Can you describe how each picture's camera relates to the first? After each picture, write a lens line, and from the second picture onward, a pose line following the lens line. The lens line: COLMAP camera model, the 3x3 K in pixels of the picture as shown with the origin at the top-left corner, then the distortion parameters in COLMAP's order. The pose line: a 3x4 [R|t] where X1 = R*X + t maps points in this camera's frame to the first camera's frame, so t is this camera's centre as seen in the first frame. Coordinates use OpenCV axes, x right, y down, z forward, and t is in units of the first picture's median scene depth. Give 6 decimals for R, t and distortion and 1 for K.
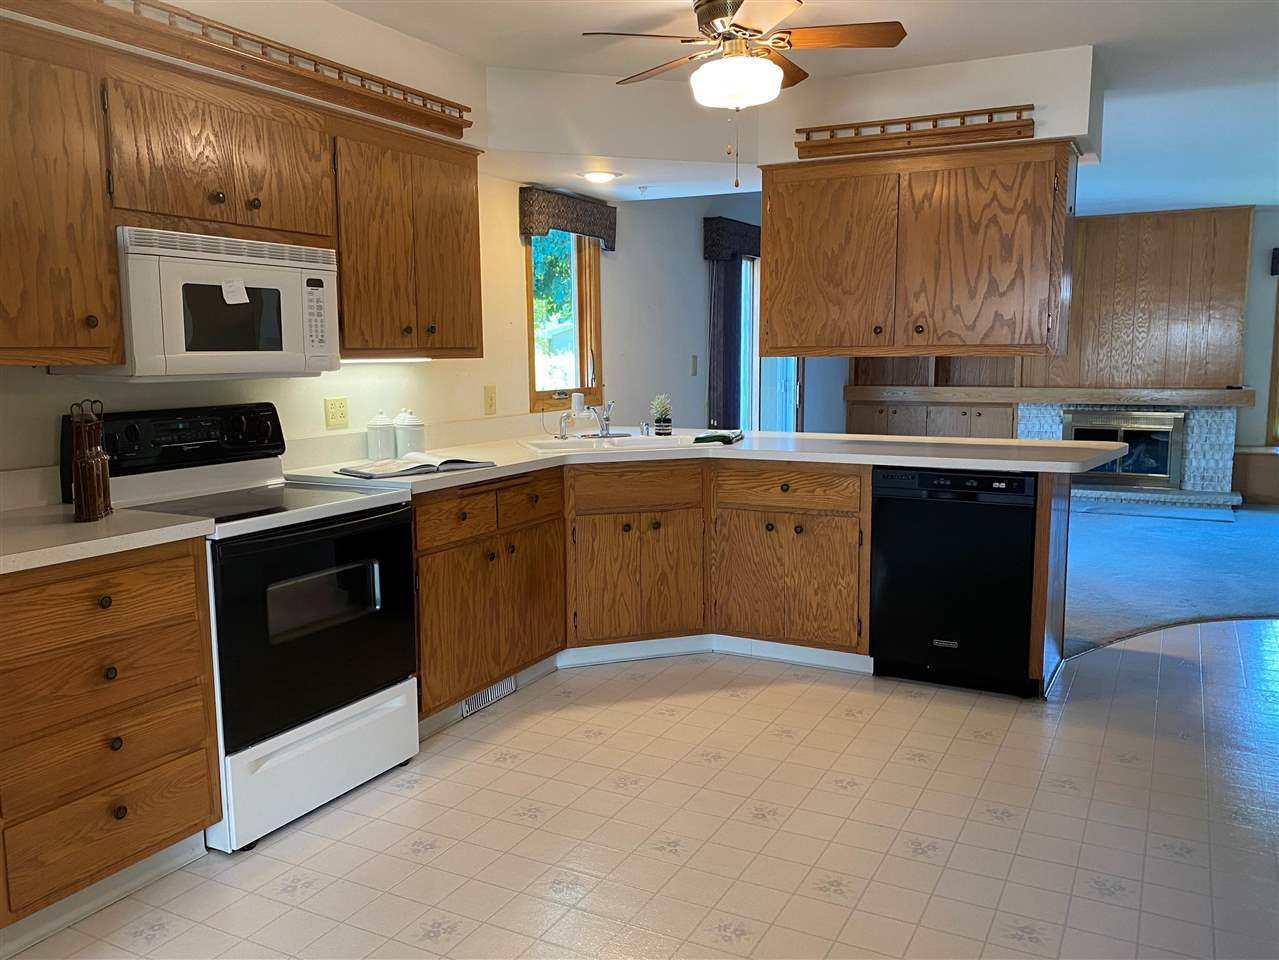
lens RADIAL K [[1050.1, 0, 639.1], [0, 1050.1, 474.9], [0, 0, 1]] dist [0.019573, -0.007354]
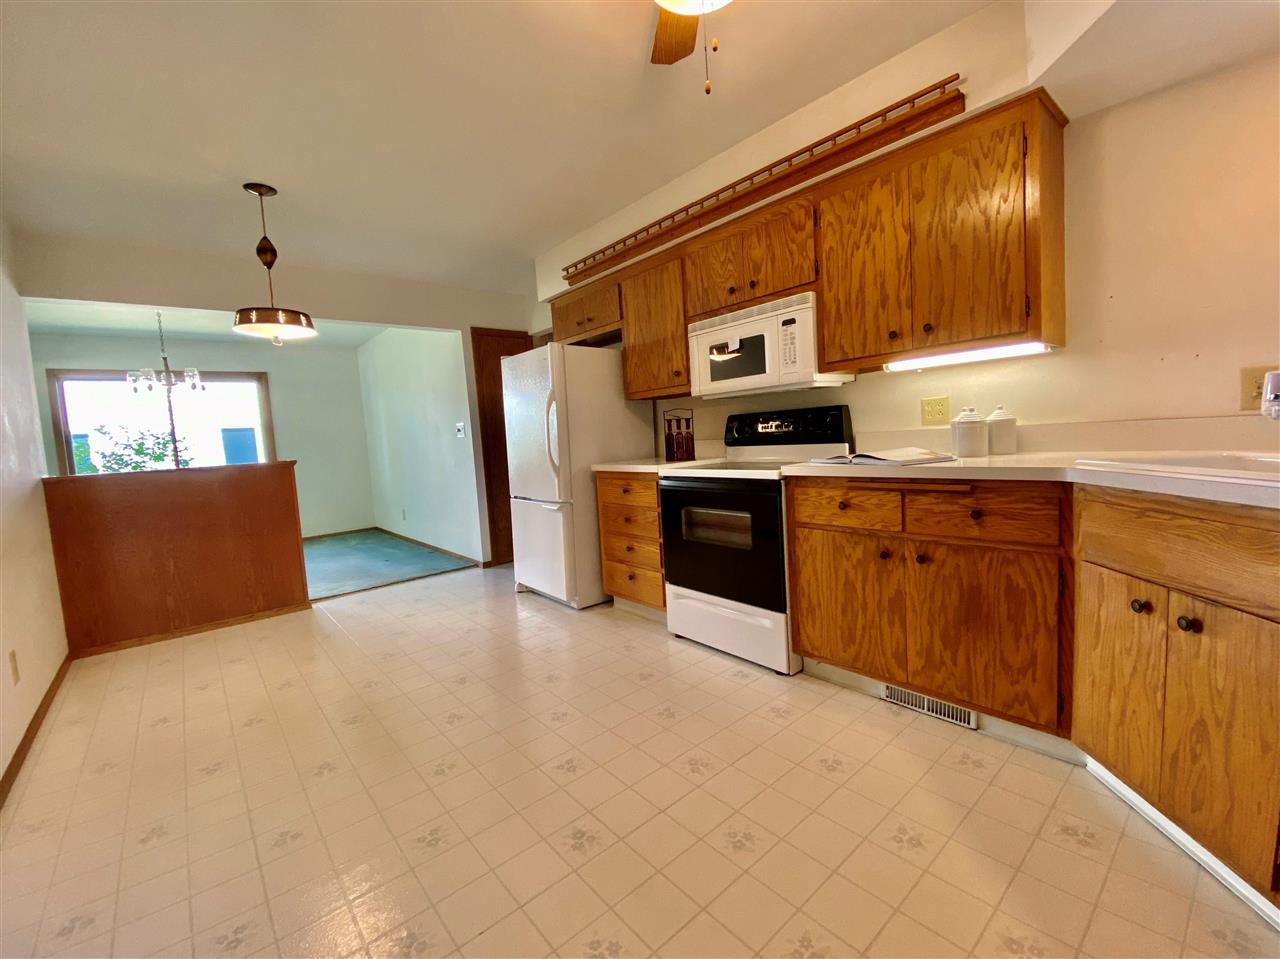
lens RADIAL K [[521.1, 0, 634.0], [0, 521.1, 481.3], [0, 0, 1]] dist [-0.000768, -0.000676]
pose [[-0.380254, 0.112462, -0.918019, 0.489469], [-0.049564, 0.988676, 0.141647, -0.061808], [0.923553, 0.099363, -0.370374, 1.181291]]
